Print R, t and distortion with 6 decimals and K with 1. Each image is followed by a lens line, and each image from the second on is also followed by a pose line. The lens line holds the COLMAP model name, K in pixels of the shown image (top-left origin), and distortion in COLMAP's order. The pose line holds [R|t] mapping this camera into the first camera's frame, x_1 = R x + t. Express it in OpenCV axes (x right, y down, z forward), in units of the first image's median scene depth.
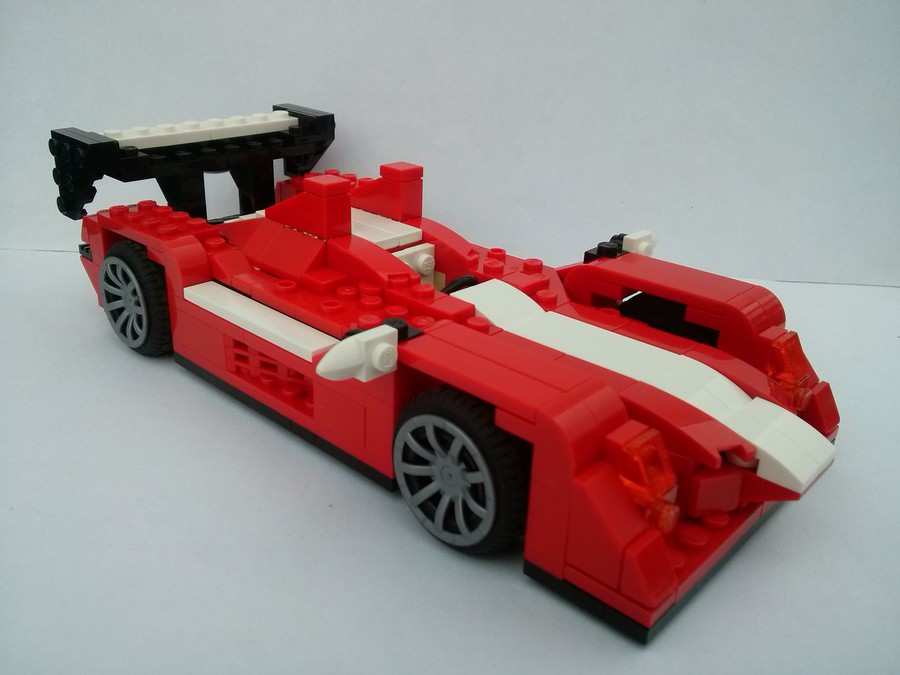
lens RADIAL K [[818.3, 0, 455.4], [0, 818.3, 337.4], [0, 0, 1]] dist [0.012005, -0.012928]
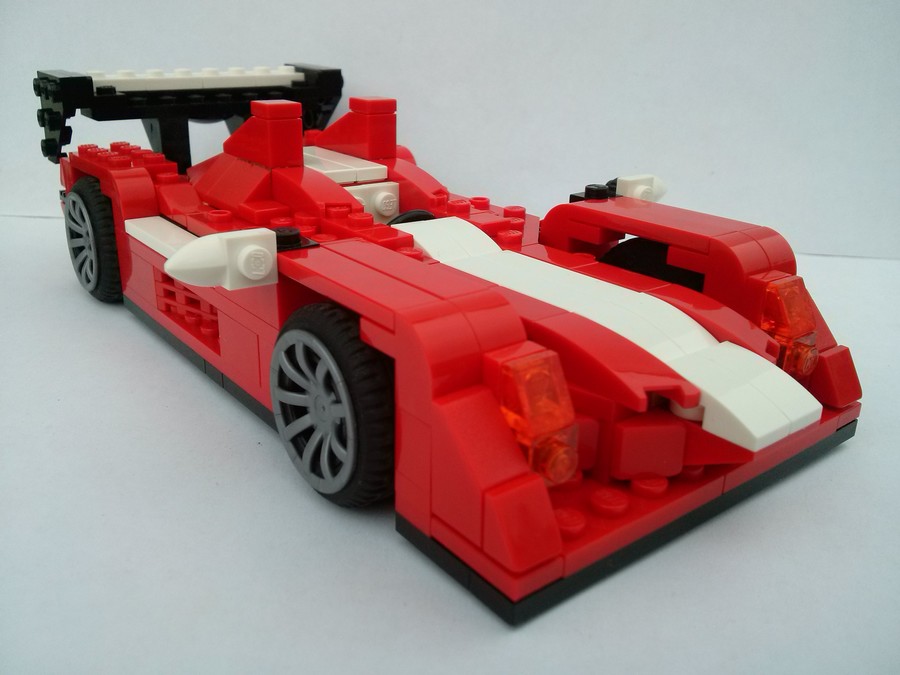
lens RADIAL K [[824.1, 0, 449.4], [0, 824.1, 332.4], [0, 0, 1]] dist [0.056673, -0.194633]
pose [[0.987773, 0.046131, -0.148916, 0.183521], [-0.054121, 0.997279, -0.050054, 0.097248], [0.146202, 0.057502, 0.987582, 0.146415]]
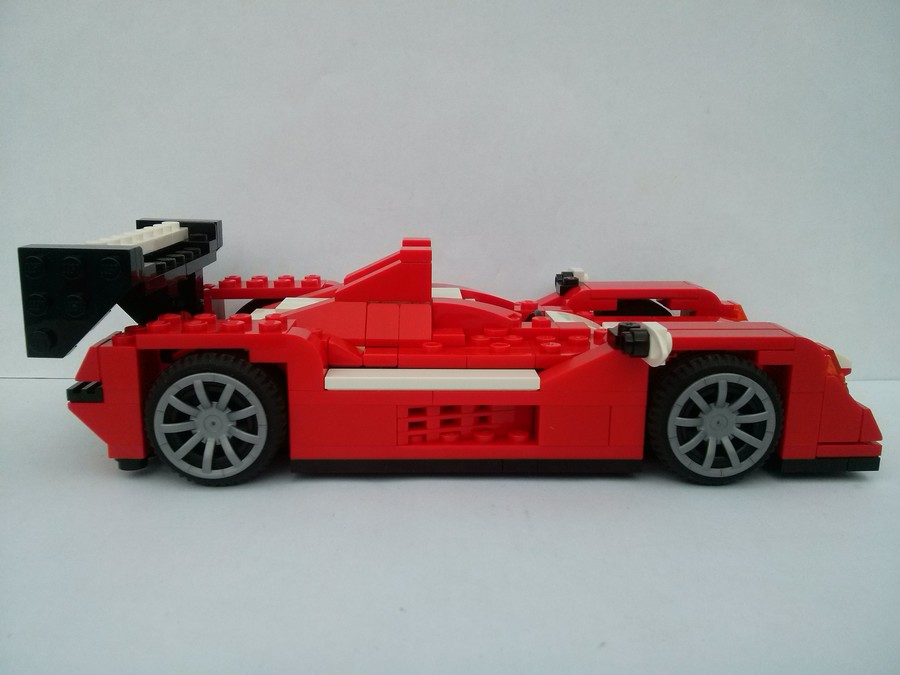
lens RADIAL K [[818.3, 0, 455.4], [0, 818.3, 337.4], [0, 0, 1]] dist [0.012005, -0.012928]
pose [[0.728297, -0.186828, 0.659302, -0.873957], [0.296131, 0.953449, -0.056939, -0.005809], [-0.617972, 0.236708, 0.749719, 0.197350]]
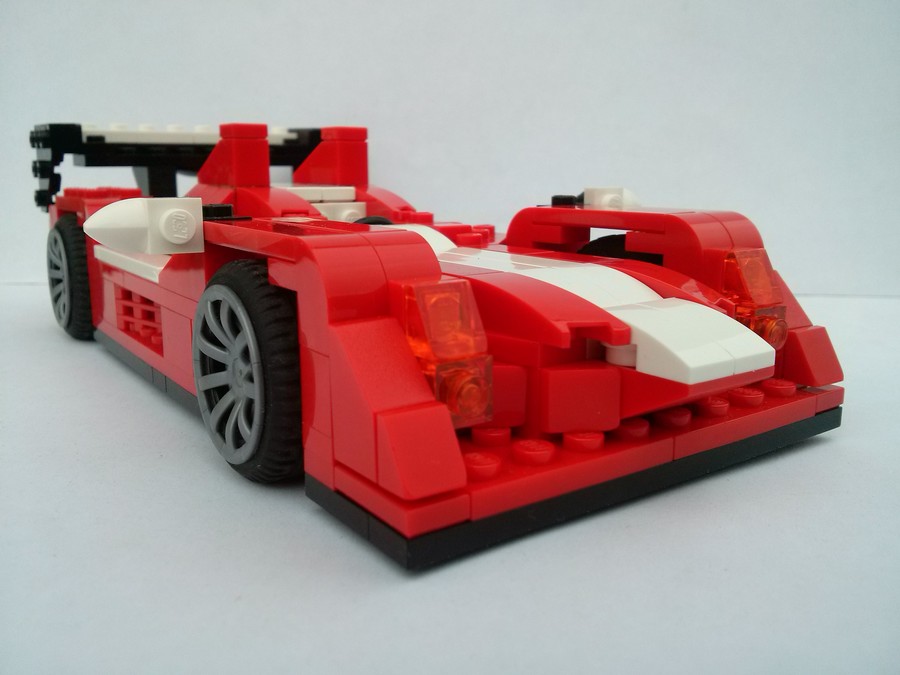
lens RADIAL K [[828.1, 0, 450.0], [0, 828.1, 337.5], [0, 0, 1]] dist [0.004691, -0.007230]
pose [[0.978415, 0.011203, -0.206347, 0.267485], [-0.053195, 0.978533, -0.199106, 0.215963], [0.199687, 0.205785, 0.958007, 0.217144]]
